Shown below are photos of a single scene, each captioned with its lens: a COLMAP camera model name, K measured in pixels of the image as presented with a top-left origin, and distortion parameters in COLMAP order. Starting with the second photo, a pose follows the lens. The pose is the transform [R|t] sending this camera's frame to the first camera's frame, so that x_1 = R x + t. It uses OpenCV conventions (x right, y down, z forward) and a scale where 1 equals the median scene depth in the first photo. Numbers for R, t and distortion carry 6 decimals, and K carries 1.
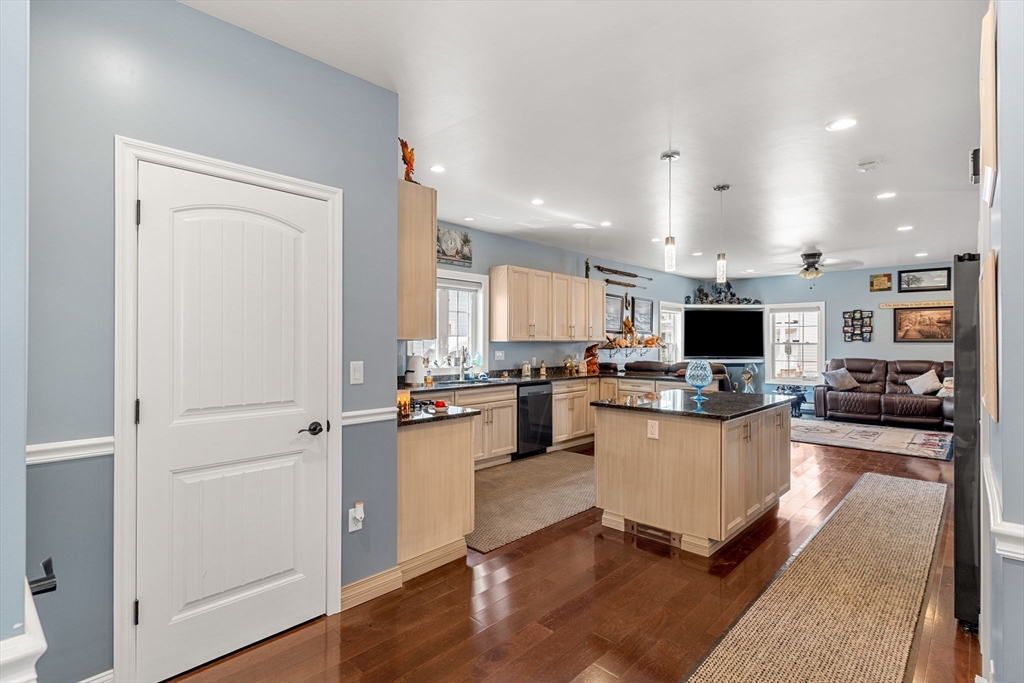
lens RADIAL K [[488.1, 0, 508.1], [0, 488.1, 340.5], [0, 0, 1]] dist [0.000823, 0.000568]
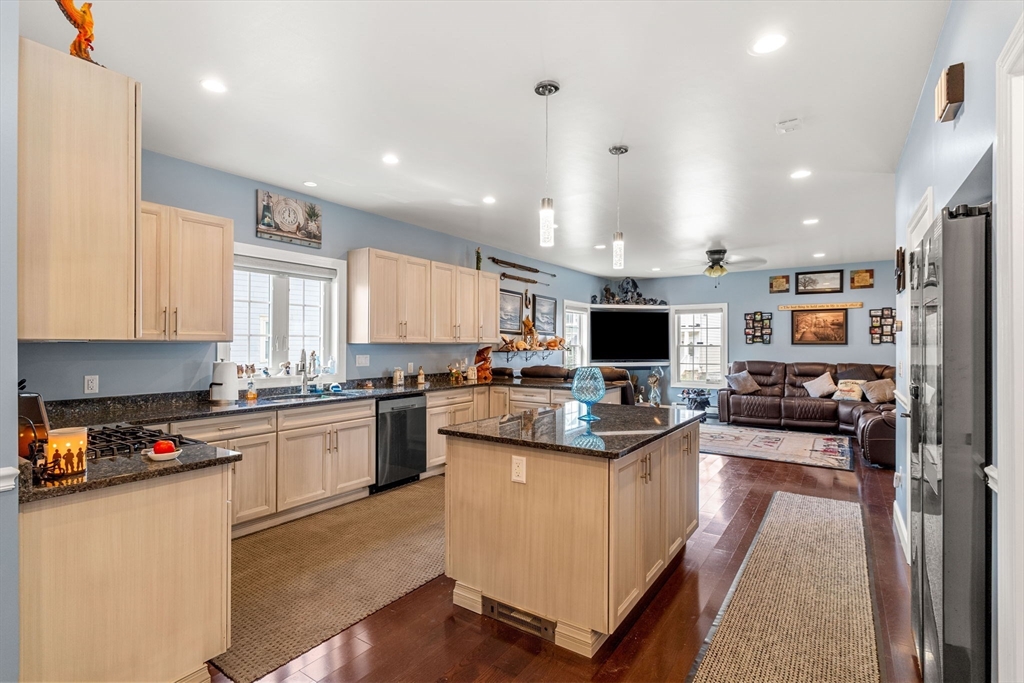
lens RADIAL K [[488.1, 0, 508.1], [0, 488.1, 340.5], [0, 0, 1]] dist [0.000823, 0.000568]
pose [[0.986885, 0.001636, 0.161416, 0.069807], [-0.000912, 0.999989, -0.004565, 0.000572], [-0.161421, 0.004358, 0.986876, 0.129739]]
